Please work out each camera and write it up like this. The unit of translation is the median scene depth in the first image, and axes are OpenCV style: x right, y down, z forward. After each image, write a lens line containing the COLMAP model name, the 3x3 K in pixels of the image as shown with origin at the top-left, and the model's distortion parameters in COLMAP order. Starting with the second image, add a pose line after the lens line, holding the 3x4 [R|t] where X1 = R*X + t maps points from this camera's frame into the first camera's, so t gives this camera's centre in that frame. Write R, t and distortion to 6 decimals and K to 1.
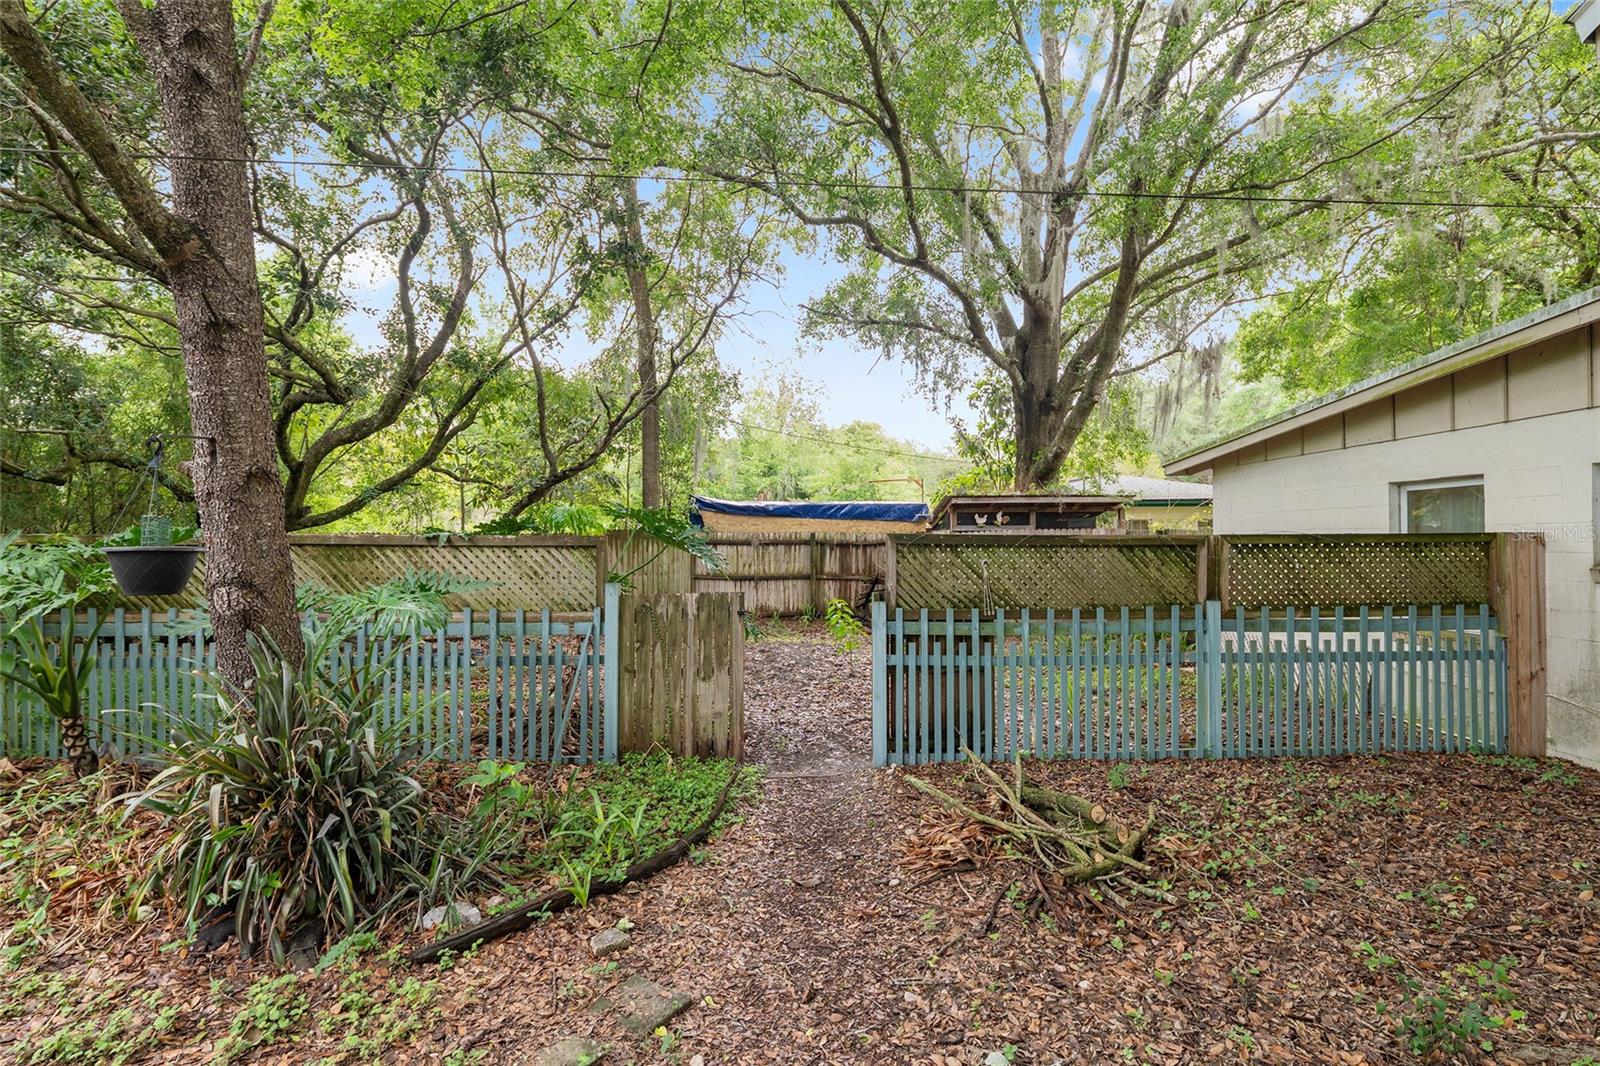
lens RADIAL K [[759.0, 0, 800.0], [0, 759.0, 533.0], [0, 0, 1]] dist [-0.001068, -0.000655]
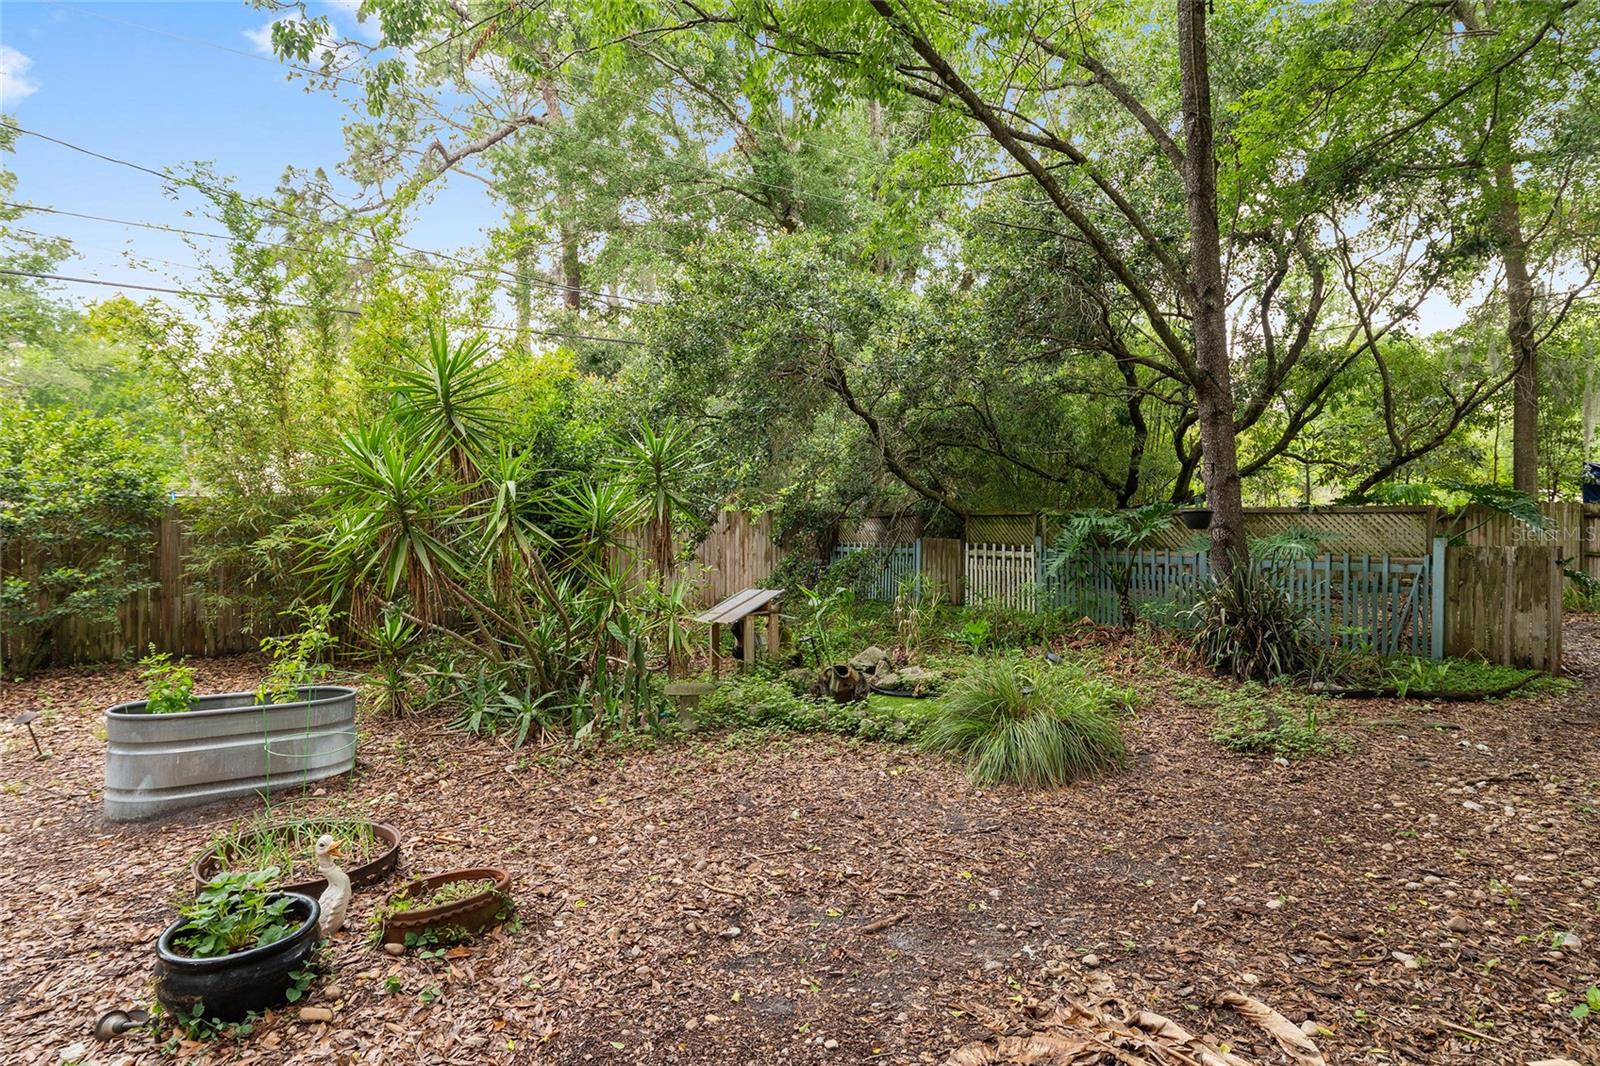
lens RADIAL K [[852.3, 0, 799.2], [0, 852.3, 538.4], [0, 0, 1]] dist [0.003397, 0.001056]
pose [[0.588487, 0.011330, -0.808427, 0.177765], [0.010251, 0.999717, 0.021474, 0.010694], [0.808441, -0.020924, 0.588205, -0.475434]]
